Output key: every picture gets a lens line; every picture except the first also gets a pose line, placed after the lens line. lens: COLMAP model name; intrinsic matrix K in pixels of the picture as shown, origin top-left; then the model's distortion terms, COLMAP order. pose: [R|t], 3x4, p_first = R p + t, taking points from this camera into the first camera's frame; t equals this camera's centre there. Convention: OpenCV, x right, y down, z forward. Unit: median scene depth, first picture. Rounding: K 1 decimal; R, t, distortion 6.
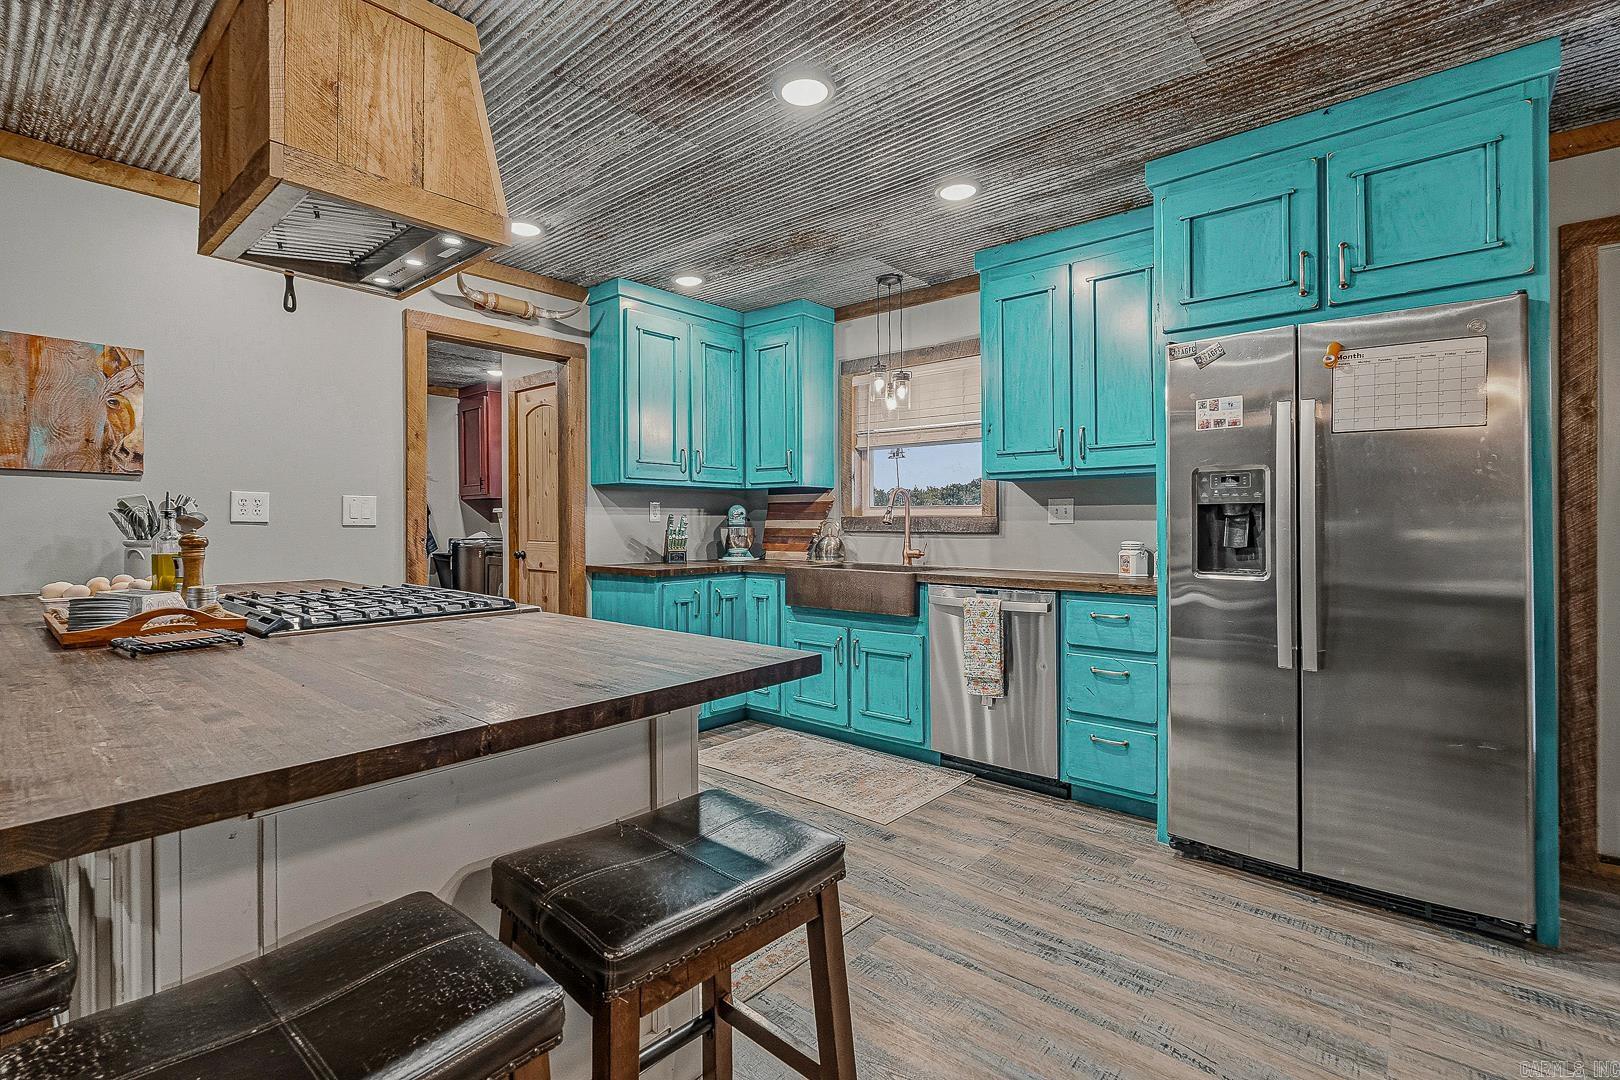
lens RADIAL K [[729.1, 0, 803.9], [0, 729.1, 520.9], [0, 0, 1]] dist [0.000560, 0.000230]
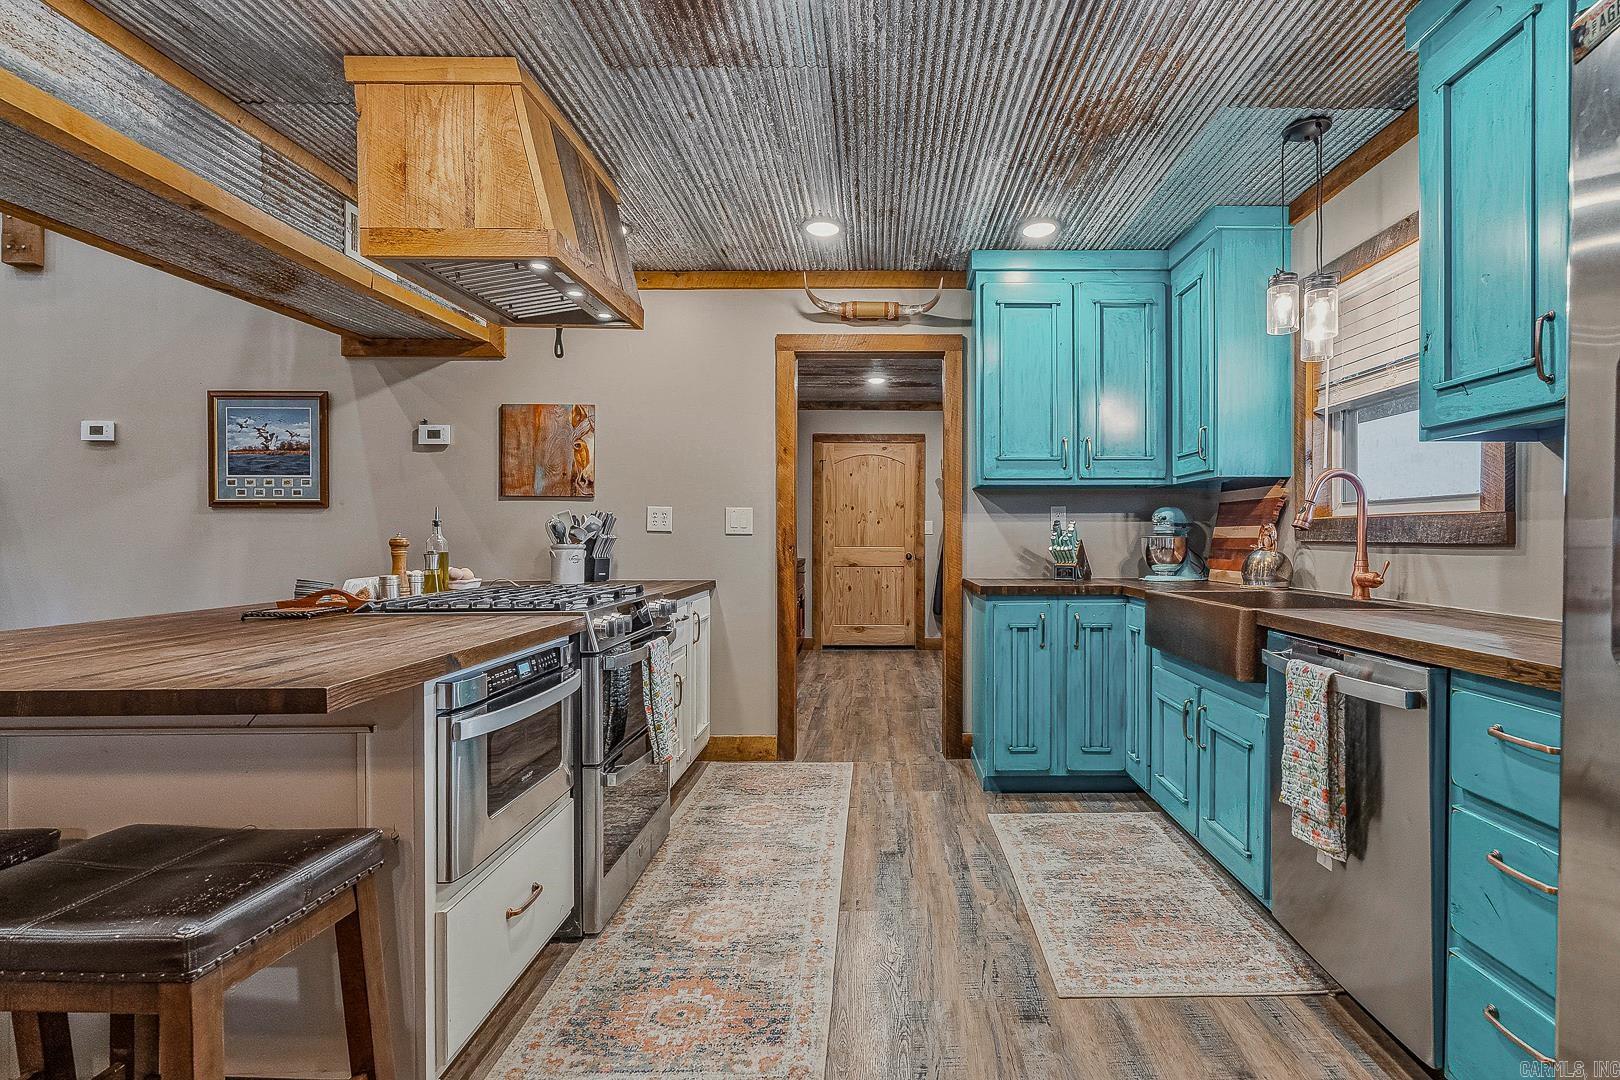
lens RADIAL K [[749.8, 0, 810.0], [0, 749.8, 540.0], [0, 0, 1]] dist [-0.001672, -0.000216]
pose [[0.678707, 0.002252, -0.734406, 0.322049], [0.004459, 0.999964, 0.007188, 0.007434], [0.734395, -0.008153, 0.678673, 0.287619]]
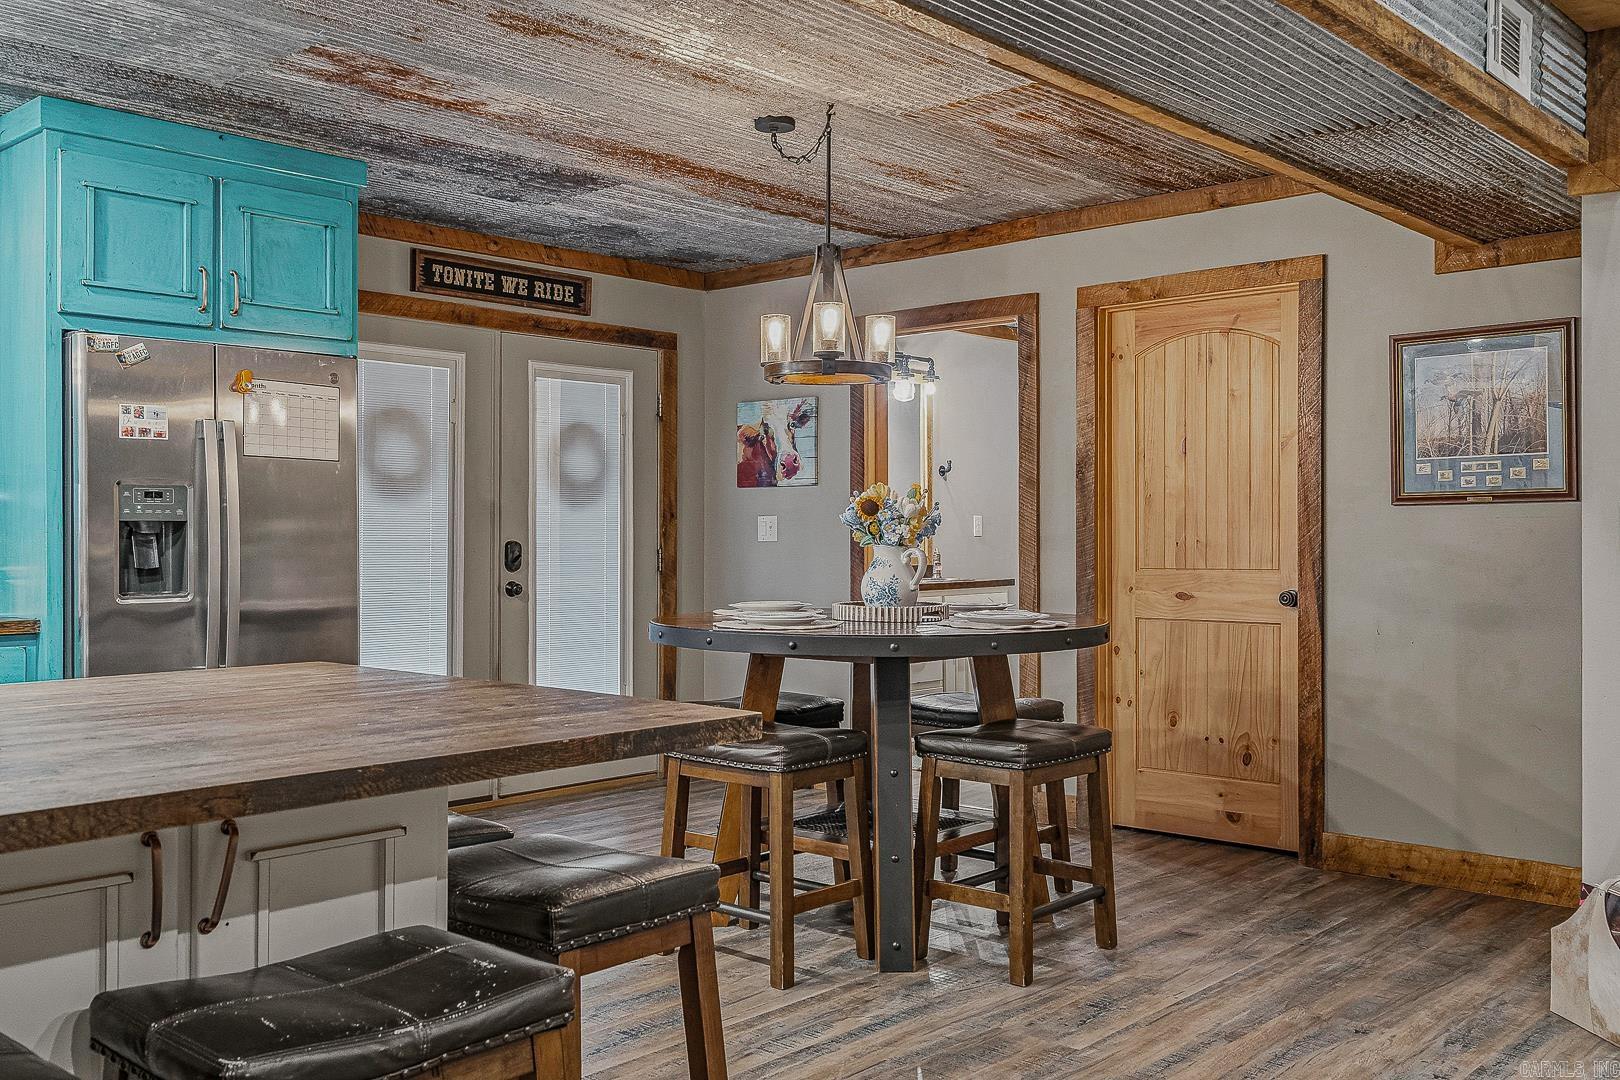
lens RADIAL K [[1481.7, 0, 810.0], [0, 1481.7, 540.0], [0, 0, 1]] dist [-0.001128, -0.000972]
pose [[0.029506, -0.004410, 0.999555, -0.764470], [0.000031, 0.999990, 0.004411, -0.004641], [-0.999565, -0.000099, 0.029506, 0.068180]]
